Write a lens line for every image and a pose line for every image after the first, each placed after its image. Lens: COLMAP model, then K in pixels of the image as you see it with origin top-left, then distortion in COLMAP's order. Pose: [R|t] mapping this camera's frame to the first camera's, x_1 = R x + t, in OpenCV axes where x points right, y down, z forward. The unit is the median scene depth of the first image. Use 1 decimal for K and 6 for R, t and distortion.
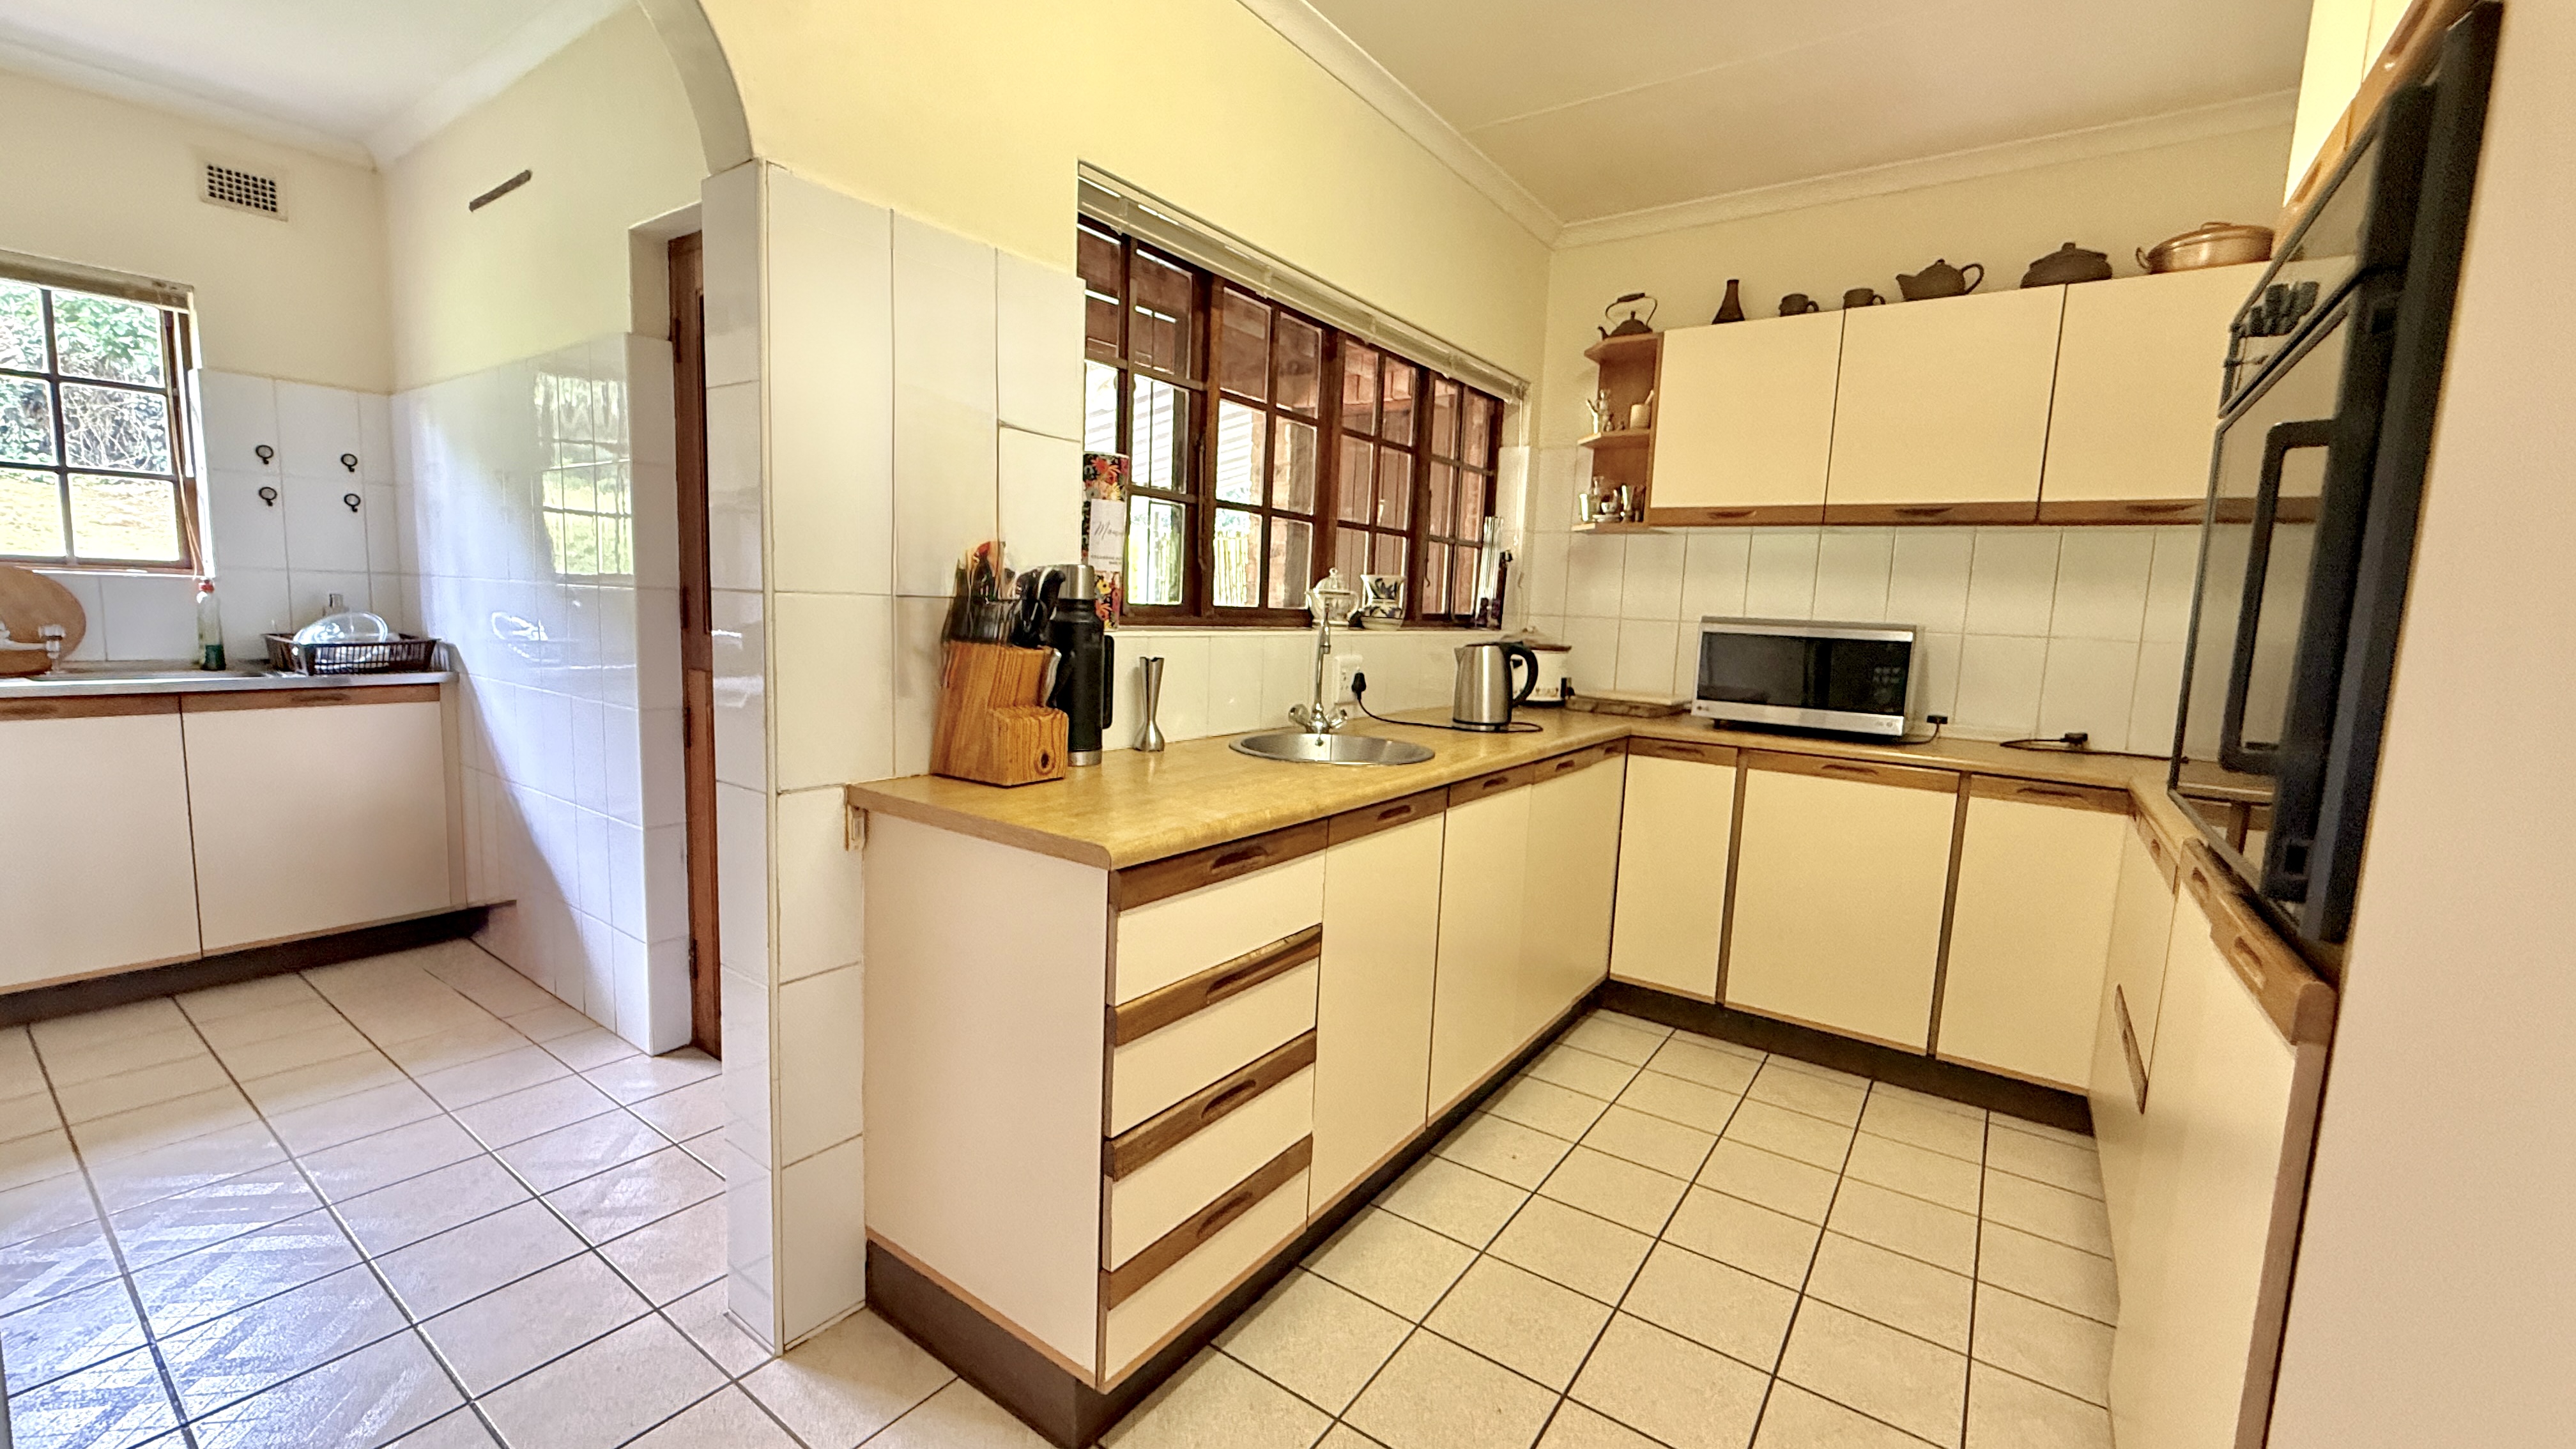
lens RADIAL K [[1029.4, 0, 1279.9], [0, 1029.4, 721.4], [0, 0, 1]] dist [0.000104, -0.000646]
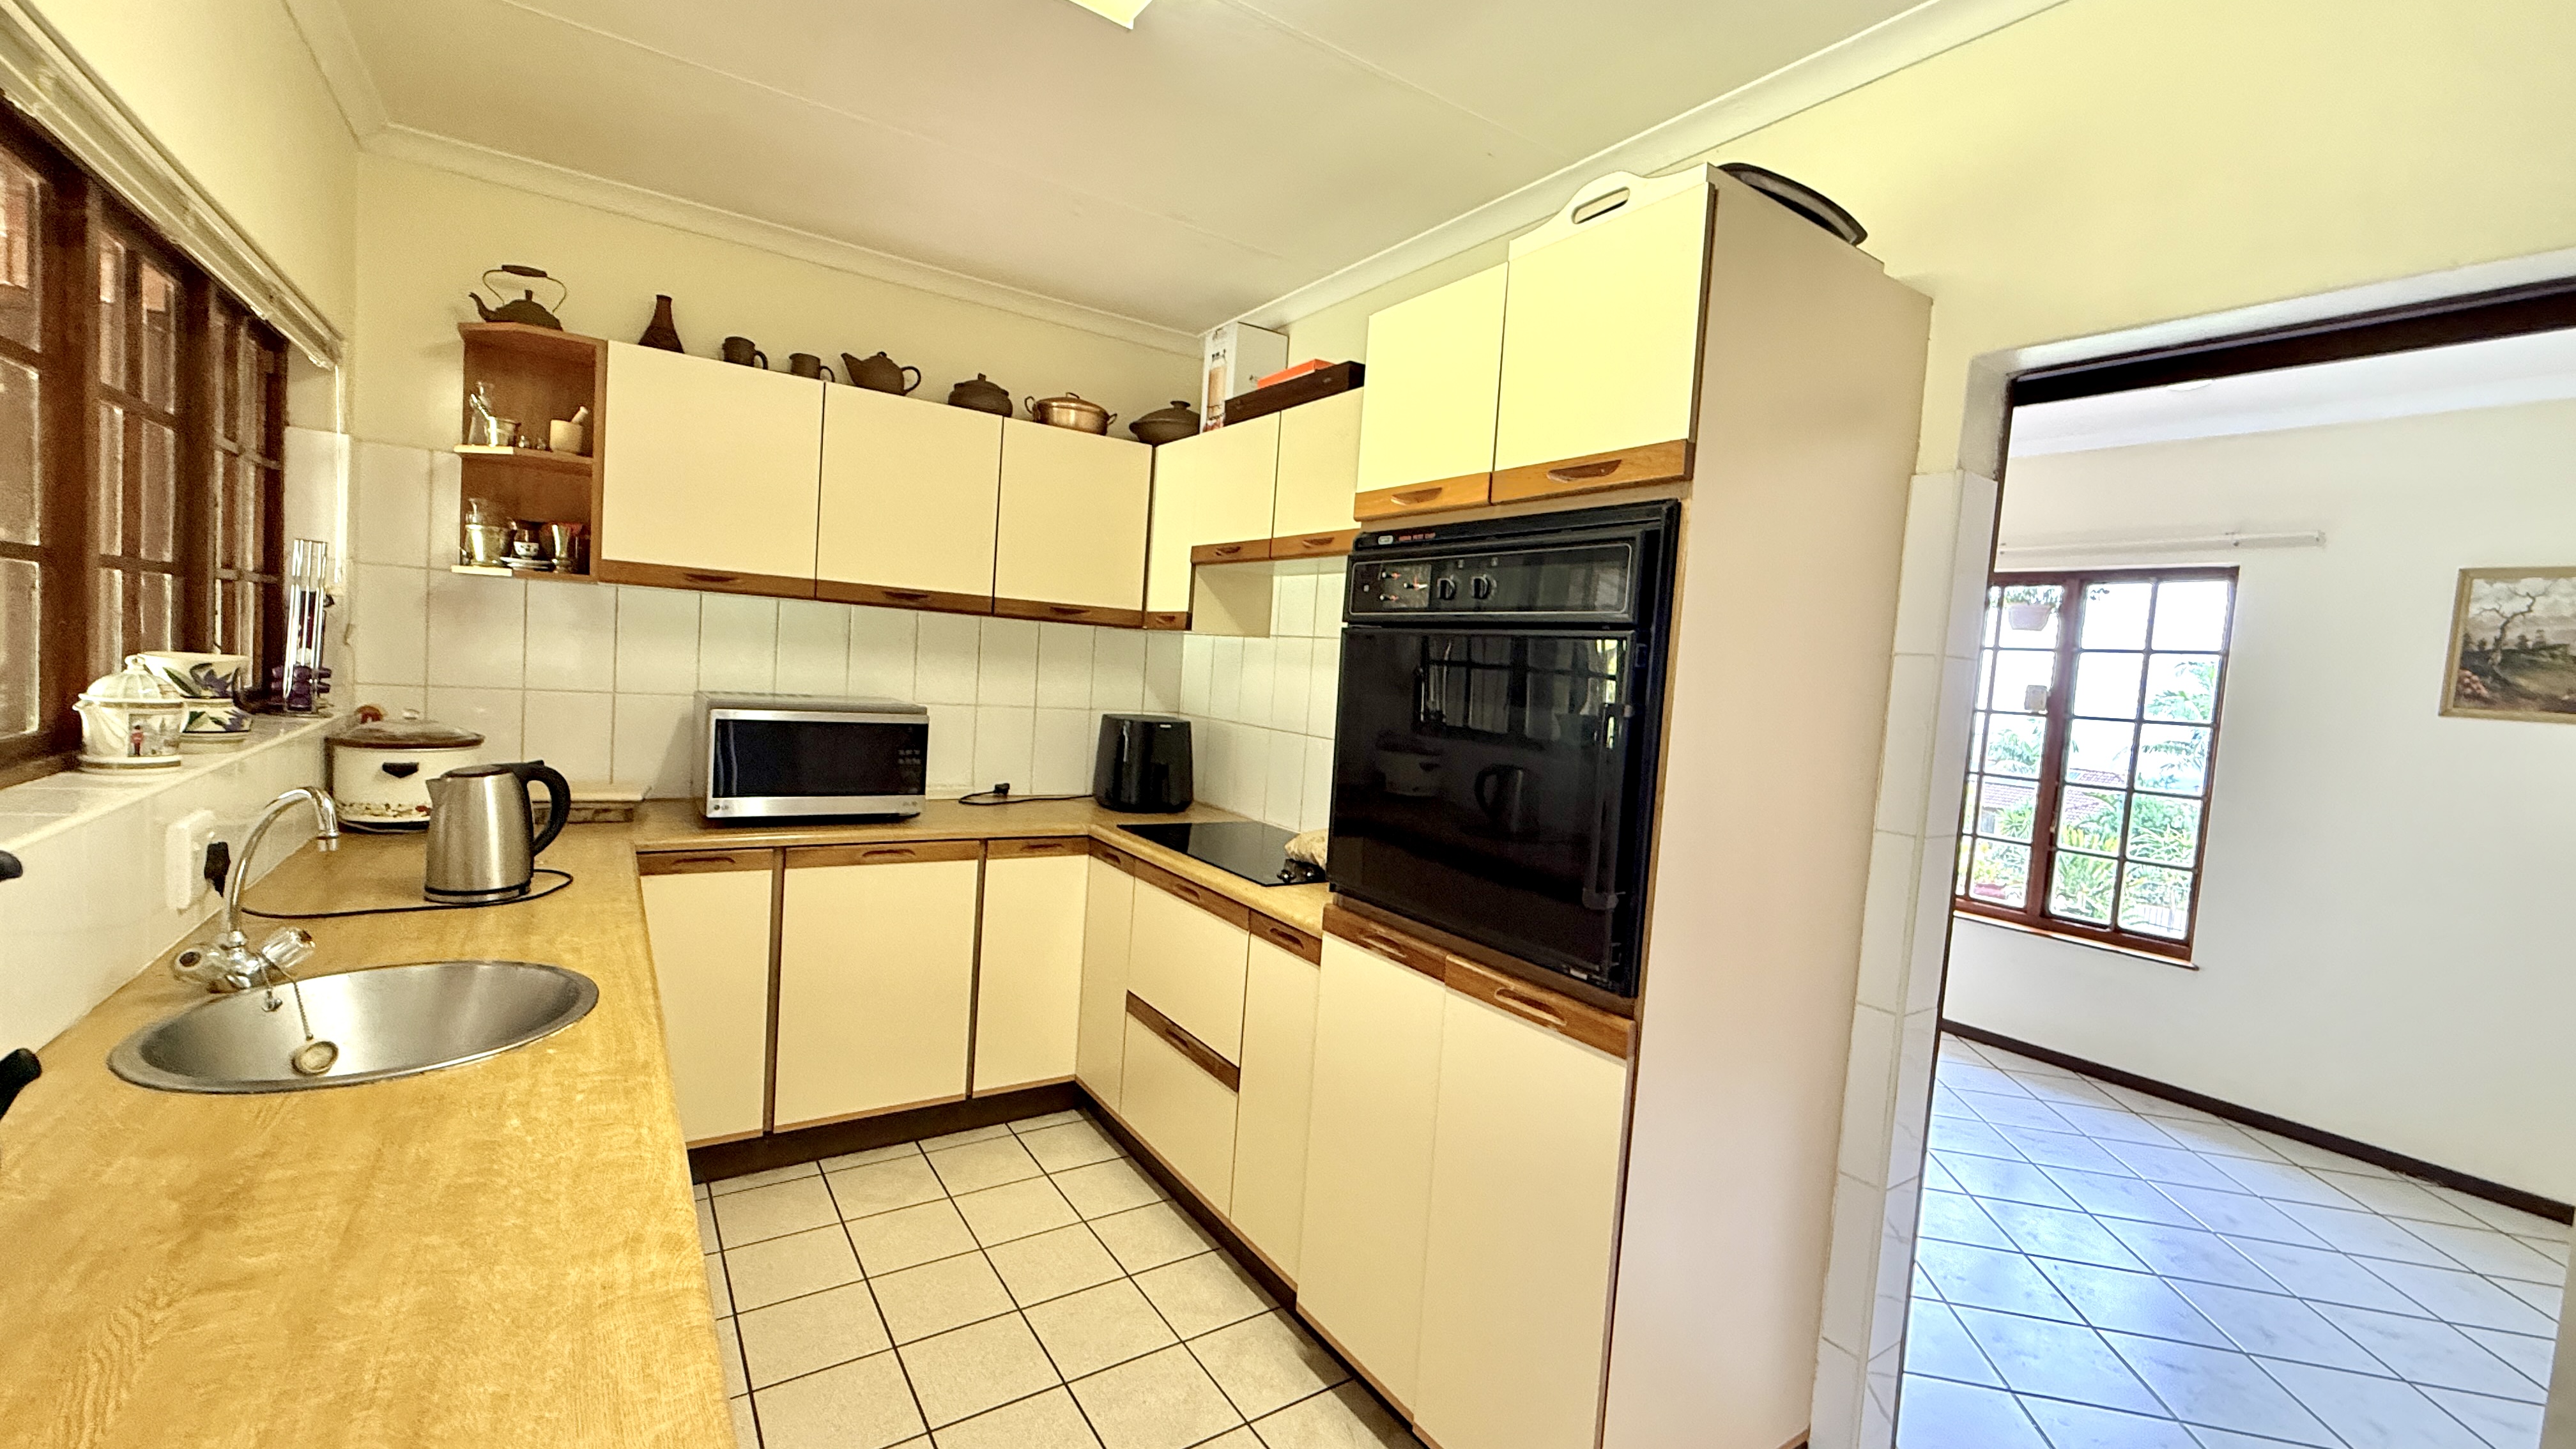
lens RADIAL K [[1029.4, 0, 1279.9], [0, 1029.4, 721.4], [0, 0, 1]] dist [0.000104, -0.000646]
pose [[0.352018, -0.071491, 0.933259, -0.233794], [0.054753, 0.996944, 0.055717, -0.112070], [-0.934391, 0.031485, 0.354856, 0.266954]]
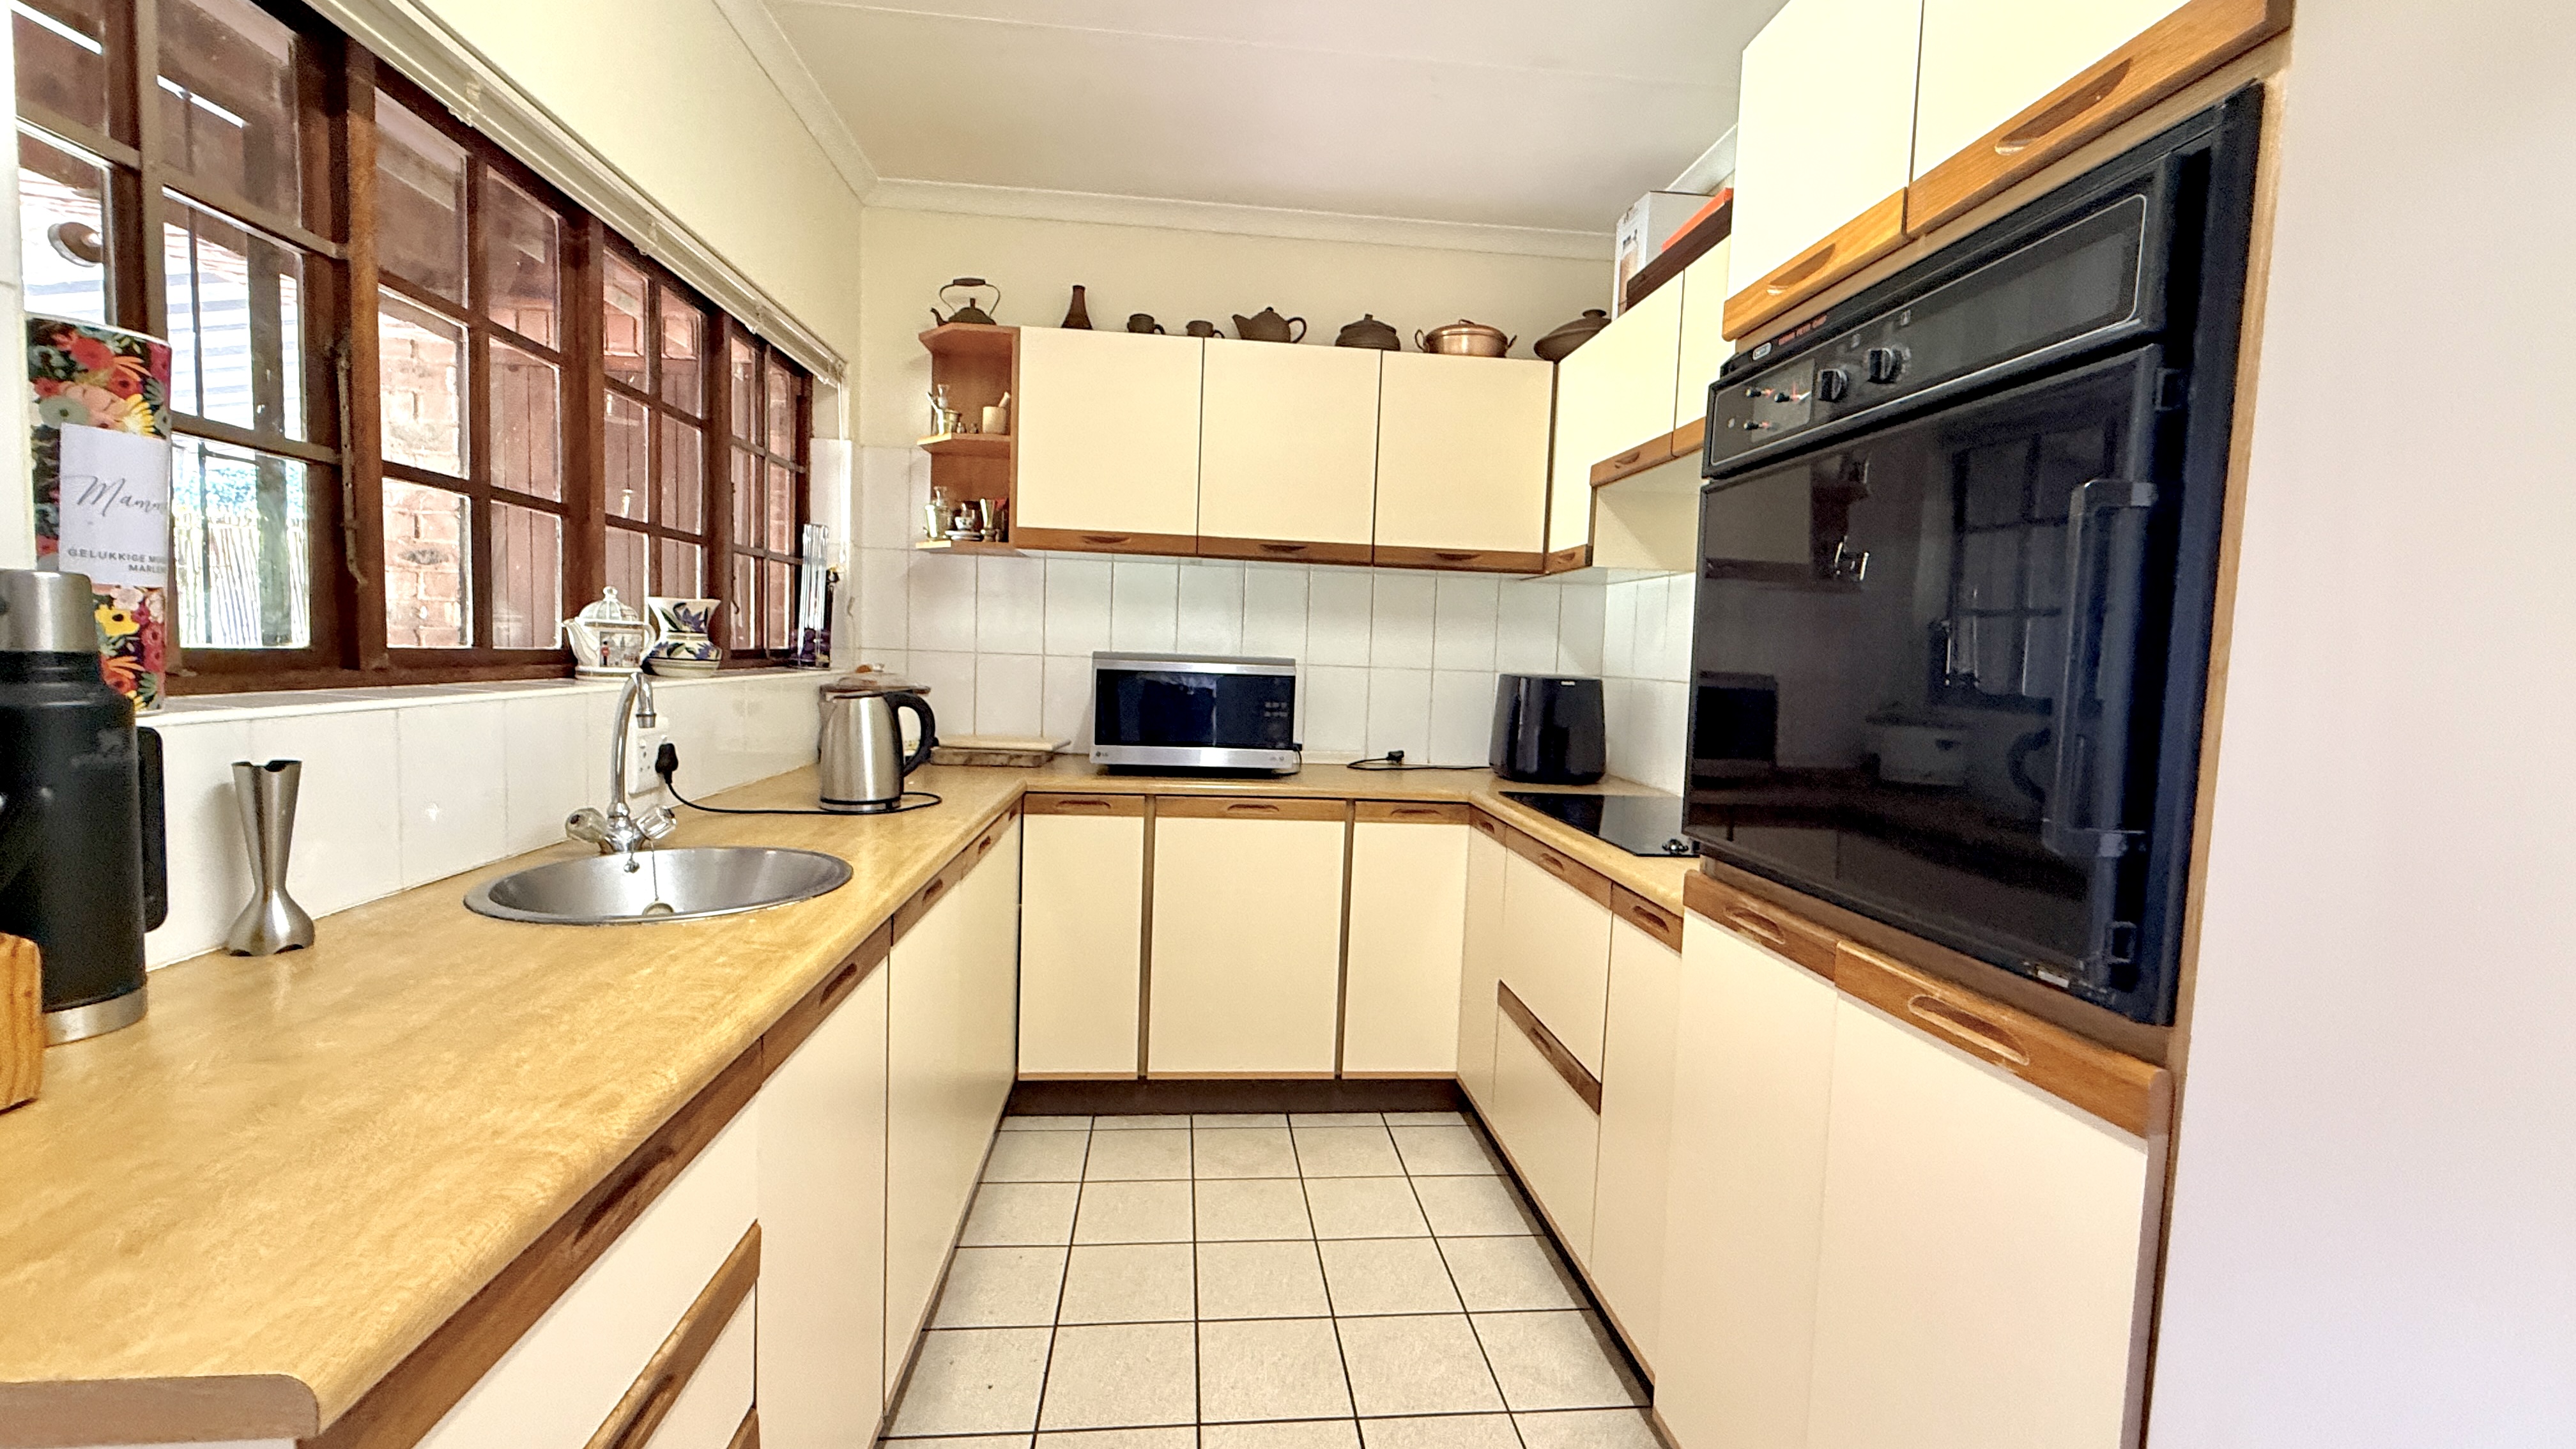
lens RADIAL K [[1029.4, 0, 1279.9], [0, 1029.4, 721.4], [0, 0, 1]] dist [0.000104, -0.000646]
pose [[0.751321, -0.057675, 0.657412, -0.062308], [0.070354, 0.997497, 0.007107, -0.038457], [-0.656176, 0.040913, 0.753498, 0.233104]]
